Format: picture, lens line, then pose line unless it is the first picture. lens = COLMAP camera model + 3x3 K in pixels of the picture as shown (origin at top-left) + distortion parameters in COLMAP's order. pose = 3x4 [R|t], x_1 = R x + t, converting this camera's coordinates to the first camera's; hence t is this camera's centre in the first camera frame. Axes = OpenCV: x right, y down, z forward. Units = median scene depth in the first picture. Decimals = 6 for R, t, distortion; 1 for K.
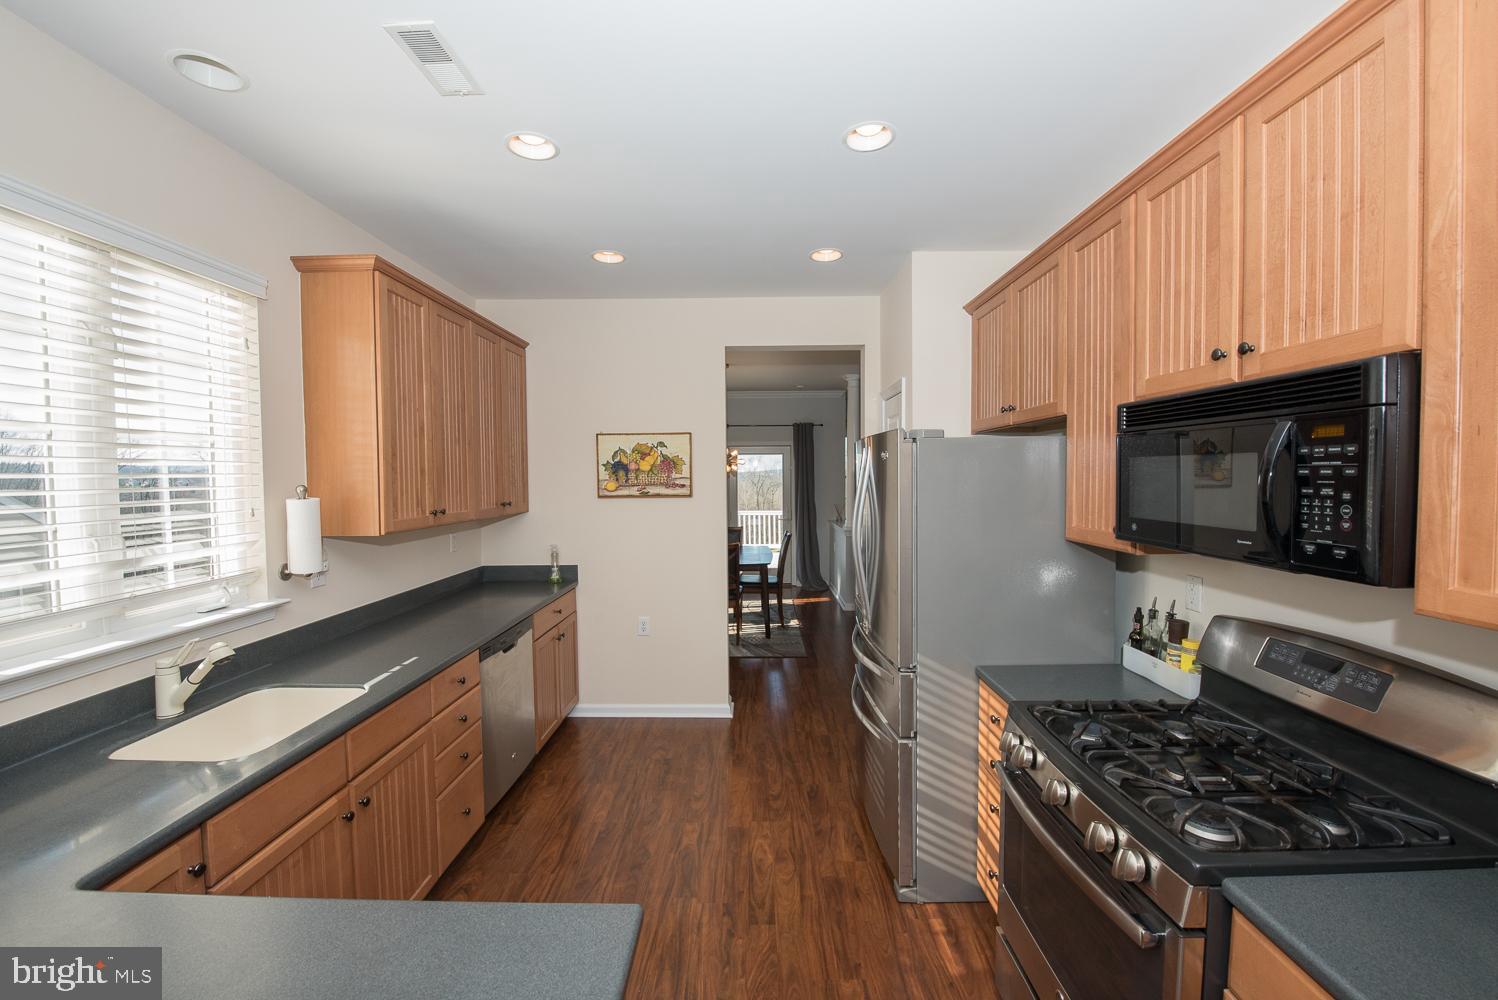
lens RADIAL K [[604.0, 0, 742.5], [0, 604.0, 497.1], [0, 0, 1]] dist [-0.022100, -0.000257]
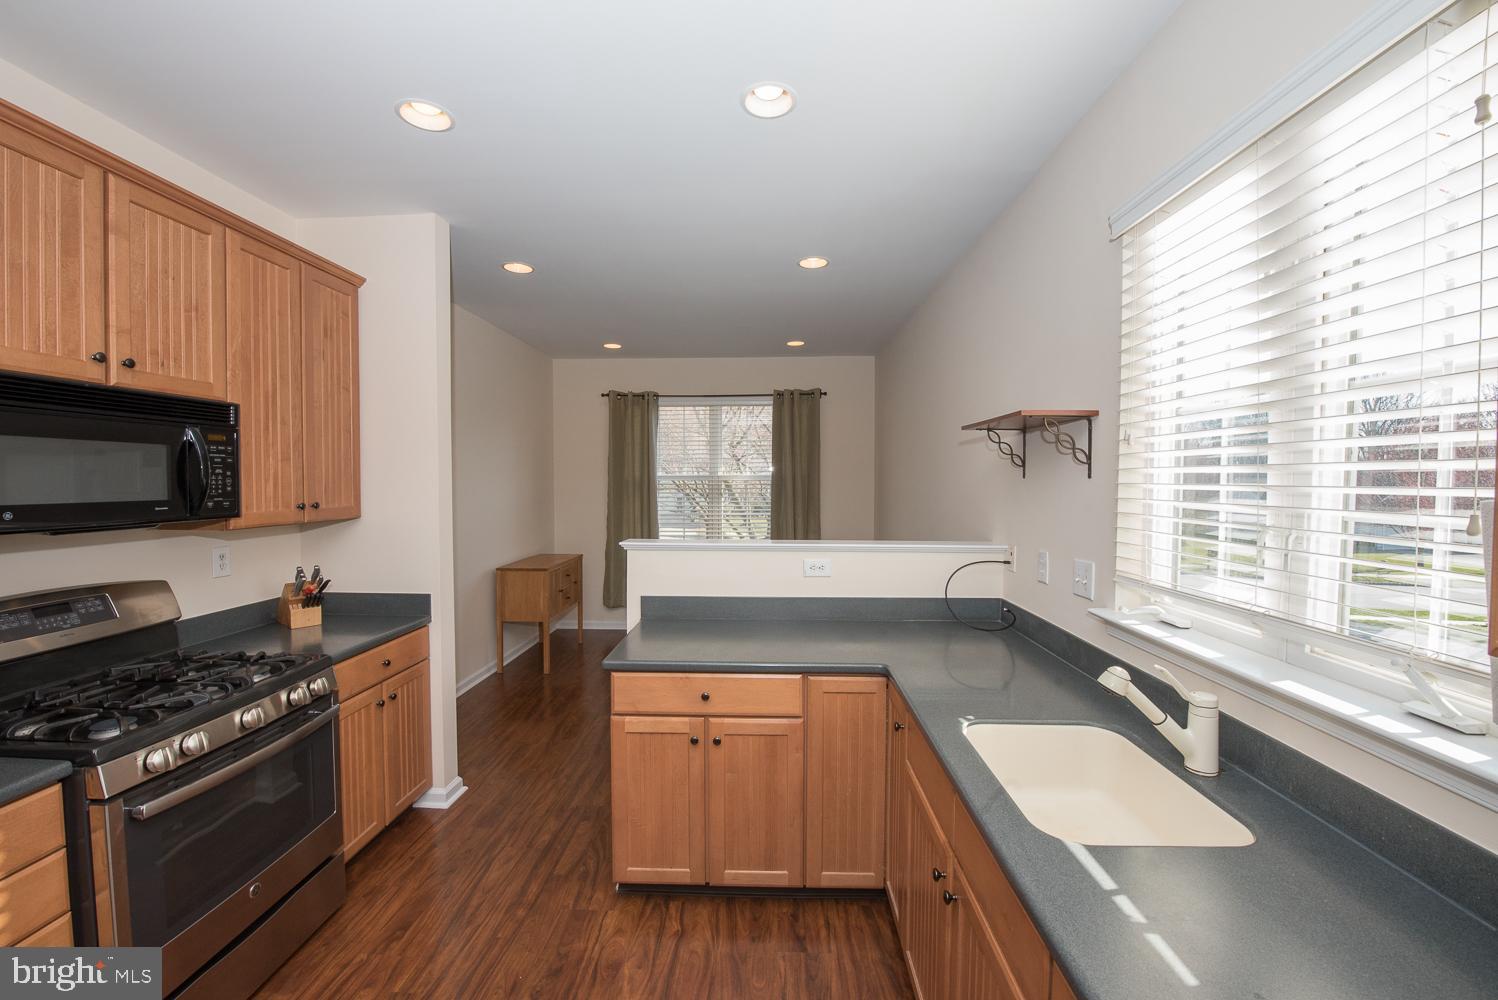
lens RADIAL K [[604.0, 0, 748.4], [0, 604.0, 500.3], [0, 0, 1]] dist [-0.022100, -0.000257]
pose [[-0.999844, 0.003710, 0.017270, -0.637118], [0.004998, 0.997161, 0.075130, -0.047100], [-0.016943, 0.075205, -0.997024, 2.703047]]
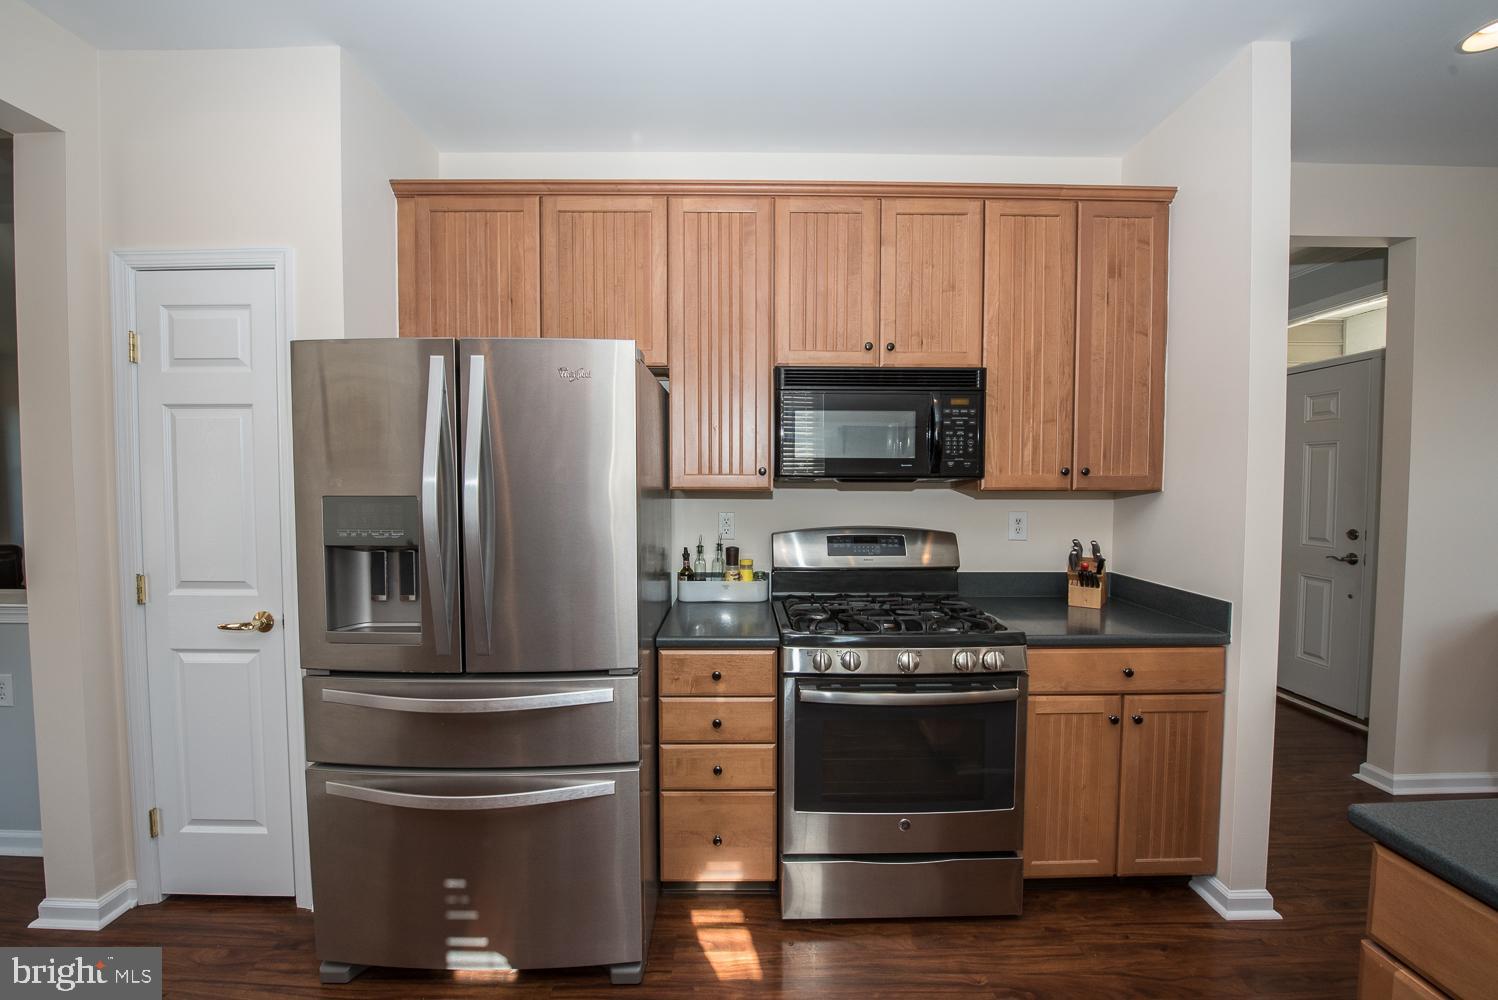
lens RADIAL K [[604.0, 0, 746.5], [0, 604.0, 497.5], [0, 0, 1]] dist [-0.022100, -0.000257]
pose [[-0.028370, -0.024655, 0.999293, -0.929542], [0.038742, 0.998918, 0.025745, 0.119669], [-0.998846, 0.039445, -0.027384, 1.707608]]
